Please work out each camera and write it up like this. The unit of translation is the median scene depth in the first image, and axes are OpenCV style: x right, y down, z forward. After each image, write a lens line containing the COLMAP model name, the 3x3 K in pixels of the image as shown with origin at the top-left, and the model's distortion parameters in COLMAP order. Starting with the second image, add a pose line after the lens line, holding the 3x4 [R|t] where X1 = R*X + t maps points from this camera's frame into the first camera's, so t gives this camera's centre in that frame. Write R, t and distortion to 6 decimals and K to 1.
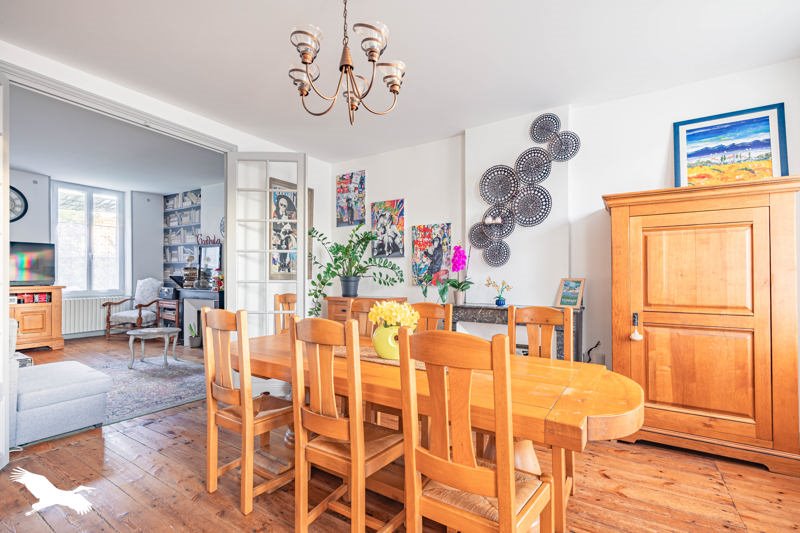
lens RADIAL K [[360.6, 0, 401.0], [0, 360.6, 268.2], [0, 0, 1]] dist [-0.003715, -0.000347]
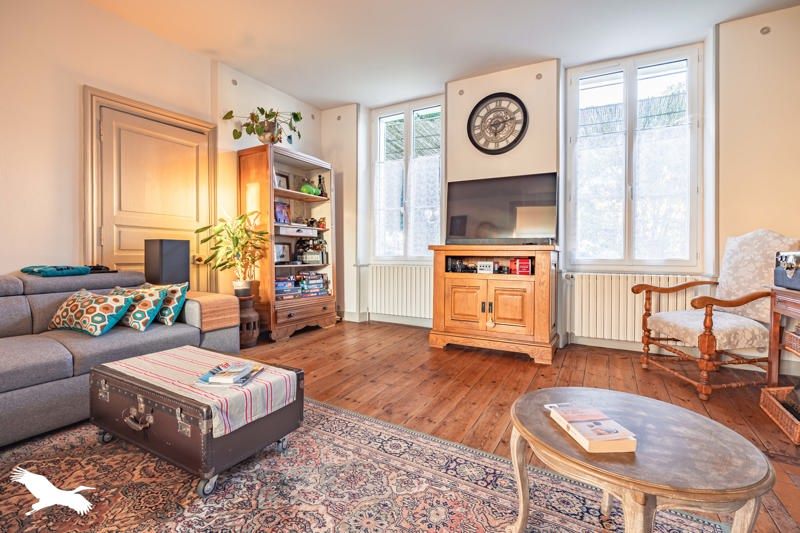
lens RADIAL K [[372.9, 0, 399.2], [0, 372.9, 259.1], [0, 0, 1]] dist [-0.001043, -0.000387]
pose [[0.045382, 0.007184, -0.998944, -0.412008], [0.007294, 0.999945, 0.007522, 0.063865], [0.998943, -0.007628, 0.045327, 0.757259]]
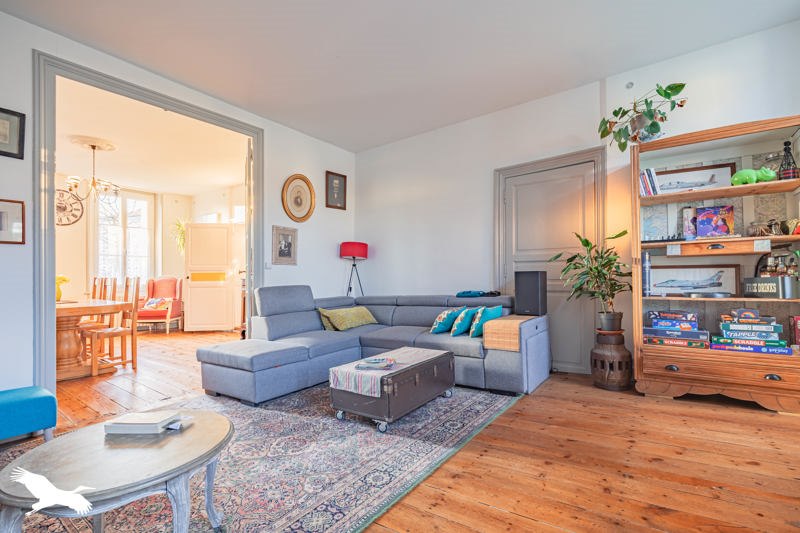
lens RADIAL K [[372.9, 0, 401.5], [0, 372.9, 274.7], [0, 0, 1]] dist [-0.001043, -0.000387]
pose [[-0.998298, 0.007415, 0.057841, -0.745438], [0.006093, 0.999717, -0.022996, 0.057952], [-0.057995, -0.022605, -0.998061, 1.069371]]
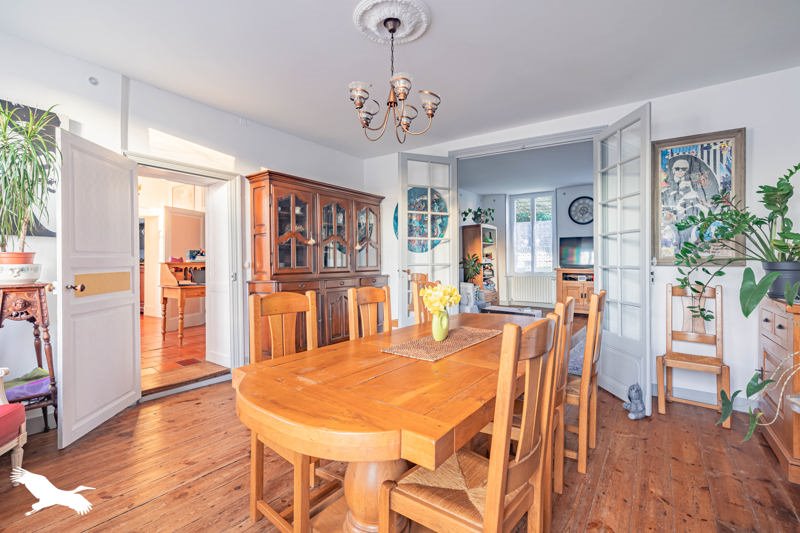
lens RADIAL K [[360.6, 0, 403.1], [0, 360.6, 264.3], [0, 0, 1]] dist [-0.003715, -0.000347]
pose [[-0.048140, 0.007750, -0.998811, 0.350535], [0.018373, 0.999808, 0.006872, 0.010009], [0.998672, -0.018021, -0.048273, 0.329807]]
